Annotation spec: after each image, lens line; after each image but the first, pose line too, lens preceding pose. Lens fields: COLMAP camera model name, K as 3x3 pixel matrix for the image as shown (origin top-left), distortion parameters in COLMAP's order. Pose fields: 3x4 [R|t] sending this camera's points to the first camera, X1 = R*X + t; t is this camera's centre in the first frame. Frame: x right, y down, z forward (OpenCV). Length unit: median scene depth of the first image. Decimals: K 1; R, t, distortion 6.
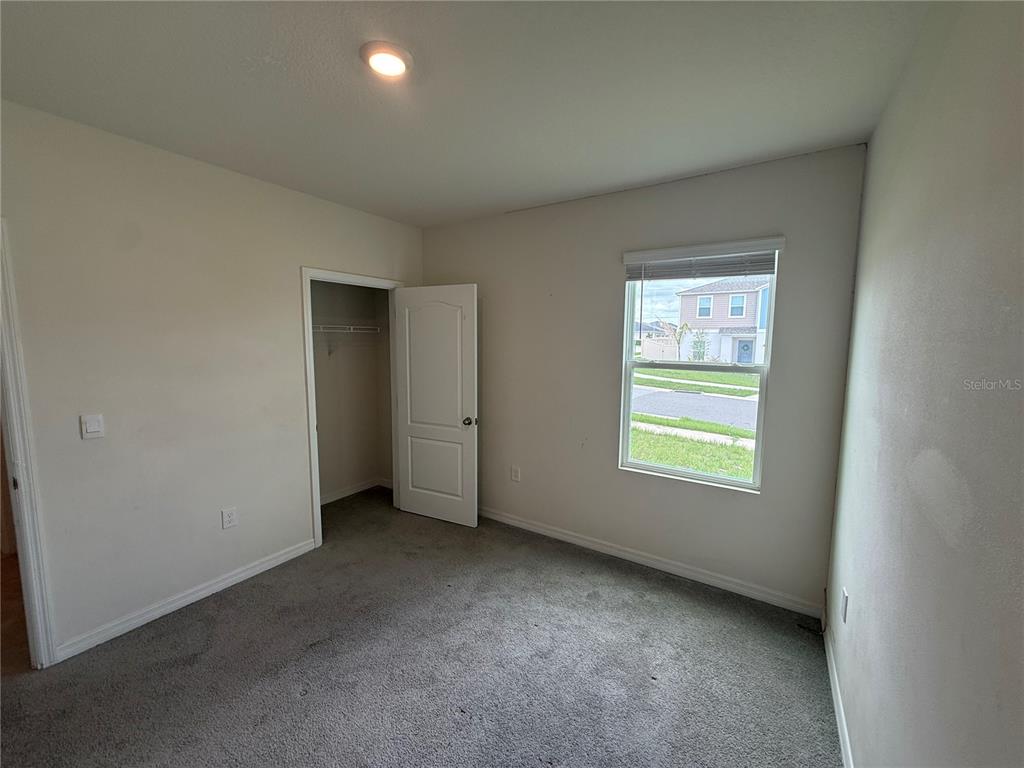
lens RADIAL K [[410.3, 0, 514.9], [0, 410.3, 383.7], [0, 0, 1]] dist [0.001391, 0.000263]
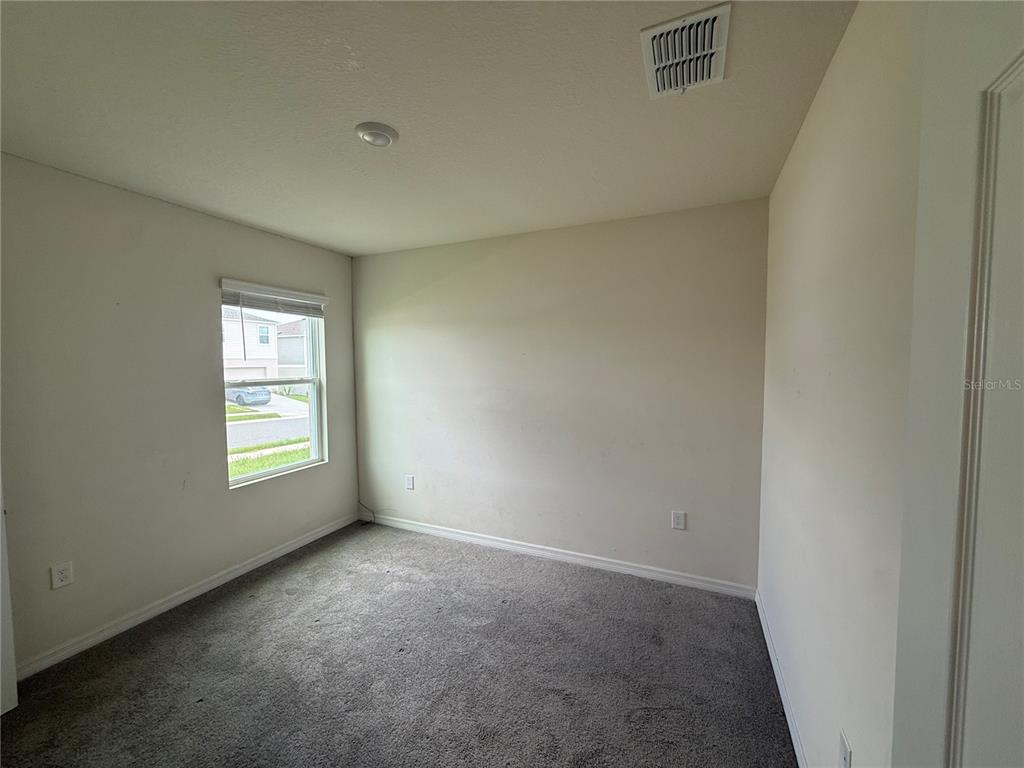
lens RADIAL K [[410.3, 0, 507.9], [0, 410.3, 387.4], [0, 0, 1]] dist [0.001391, 0.000263]
pose [[-0.146513, -0.077996, 0.986129, -0.921274], [0.105486, 0.989971, 0.093972, -0.071319], [-0.983568, 0.117791, -0.136816, 0.496049]]
